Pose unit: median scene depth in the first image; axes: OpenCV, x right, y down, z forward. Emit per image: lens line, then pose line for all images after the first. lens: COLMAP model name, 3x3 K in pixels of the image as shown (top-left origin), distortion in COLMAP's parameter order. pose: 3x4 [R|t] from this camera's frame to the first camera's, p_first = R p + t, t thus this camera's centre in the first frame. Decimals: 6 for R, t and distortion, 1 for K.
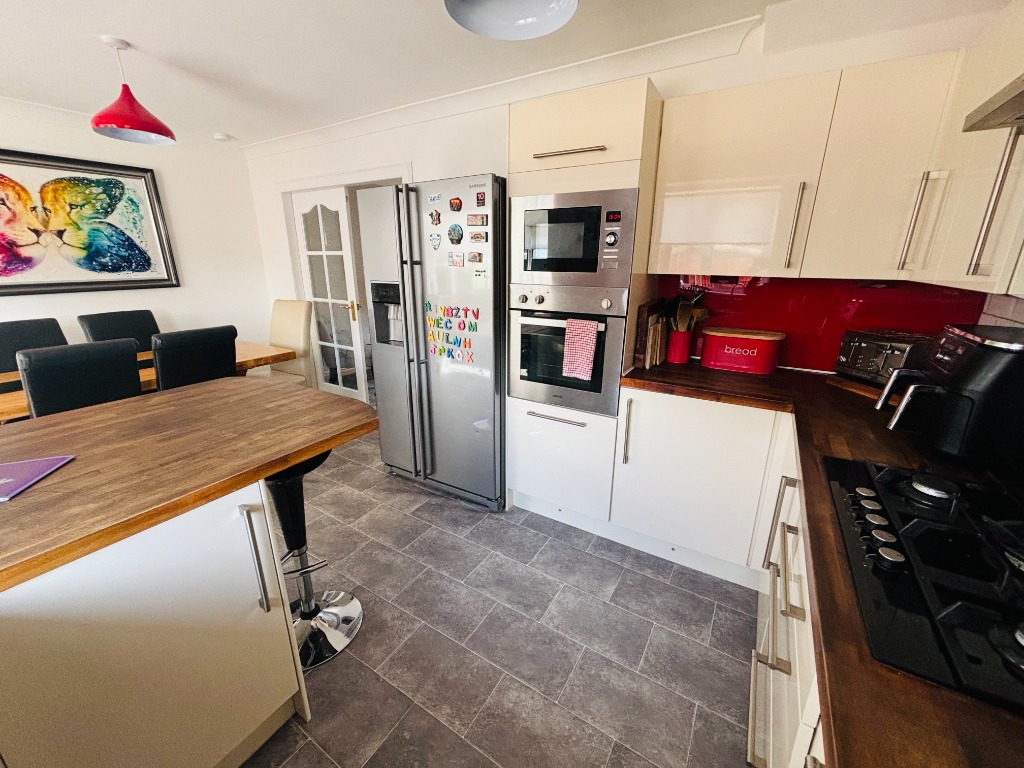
lens RADIAL K [[413.2, 0, 512.2], [0, 413.2, 381.3], [0, 0, 1]] dist [-0.000511, 0.001026]
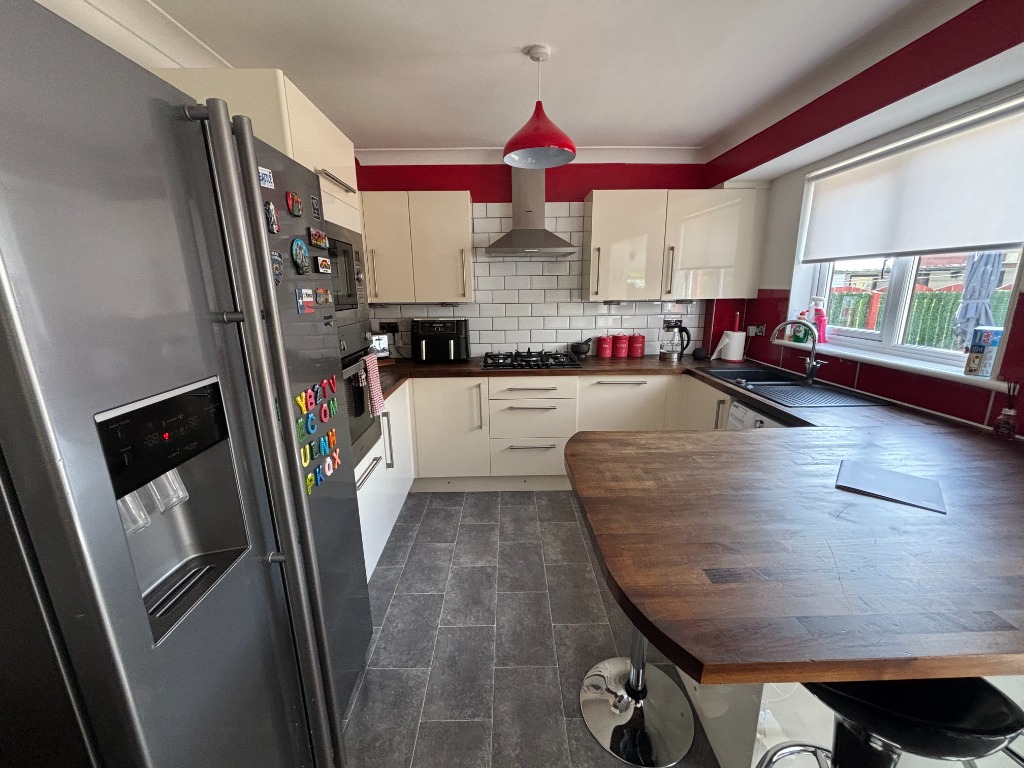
lens RADIAL K [[413.2, 0, 512.5], [0, 413.2, 384.2], [0, 0, 1]] dist [-0.000511, 0.001026]
pose [[-0.537300, -0.195199, 0.820491, -0.918662], [0.256488, 0.888951, 0.379448, -0.408999], [-0.803444, 0.414323, -0.427567, 1.282475]]
